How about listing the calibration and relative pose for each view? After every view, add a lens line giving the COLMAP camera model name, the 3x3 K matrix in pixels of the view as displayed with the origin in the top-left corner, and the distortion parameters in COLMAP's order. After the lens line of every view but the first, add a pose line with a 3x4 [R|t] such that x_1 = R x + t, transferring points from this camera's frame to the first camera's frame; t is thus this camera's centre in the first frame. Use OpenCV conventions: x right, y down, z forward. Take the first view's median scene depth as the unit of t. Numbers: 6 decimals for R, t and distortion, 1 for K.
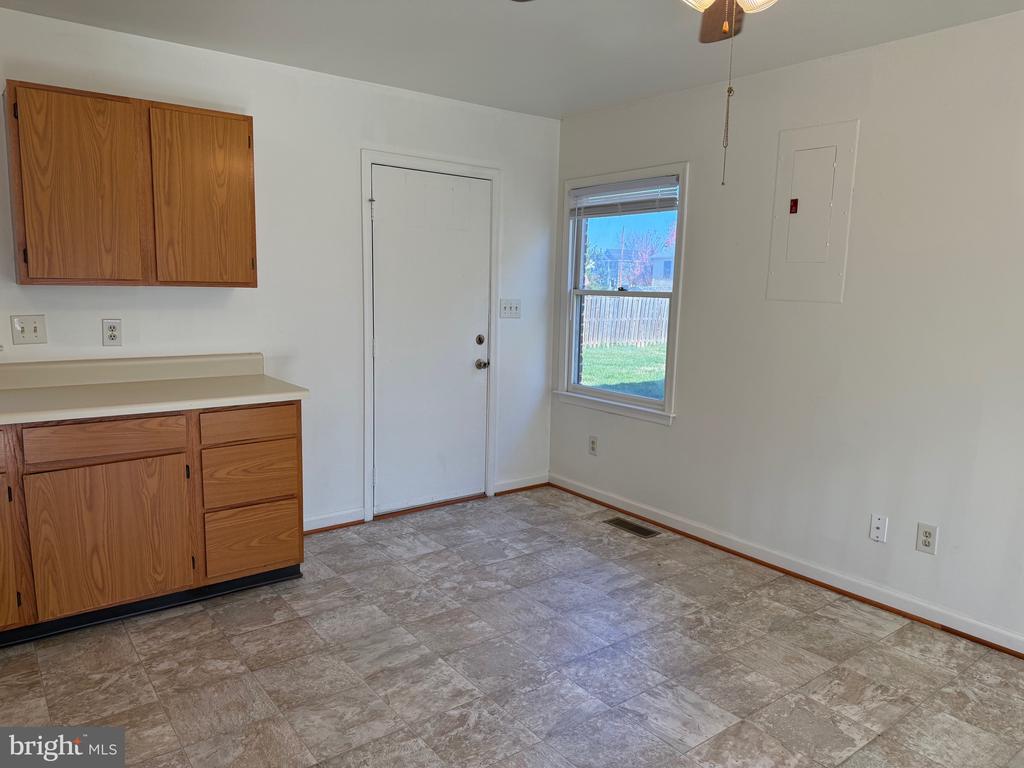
lens RADIAL K [[723.9, 0, 511.2], [0, 723.9, 382.8], [0, 0, 1]] dist [0.057284, -0.056734]
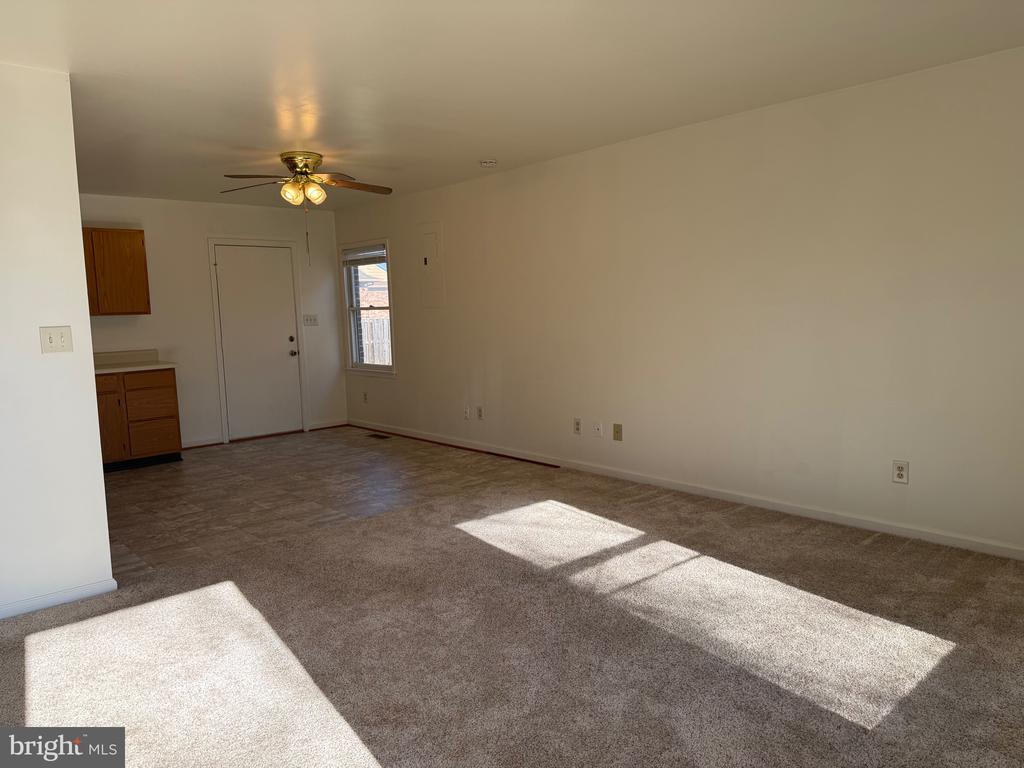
lens RADIAL K [[723.9, 0, 513.5], [0, 723.9, 379.5], [0, 0, 1]] dist [0.057284, -0.056734]
pose [[0.994380, -0.059997, 0.087224, 0.488710], [0.062801, 0.997582, -0.029756, 0.183140], [-0.085227, 0.035067, 0.995744, -1.155302]]
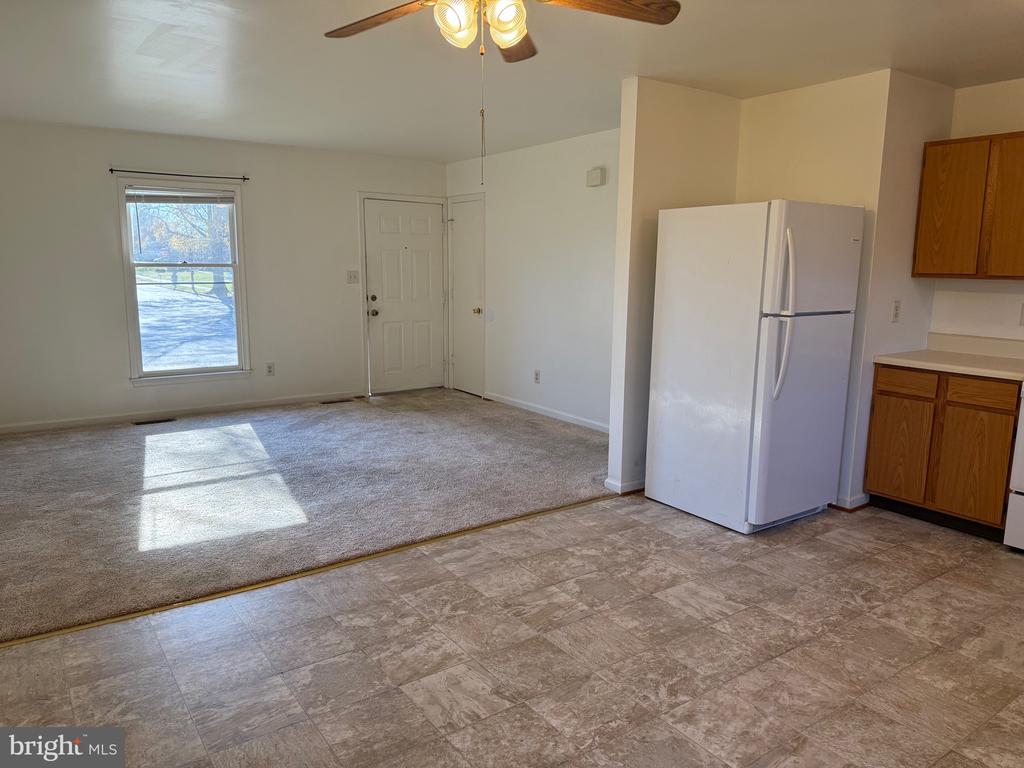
lens RADIAL K [[723.9, 0, 508.8], [0, 723.9, 387.7], [0, 0, 1]] dist [0.057284, -0.056734]
pose [[-0.998709, -0.039362, 0.032098, 0.113835], [-0.027757, 0.952234, 0.304104, -0.197029], [-0.042535, 0.302821, -0.952098, 1.433712]]
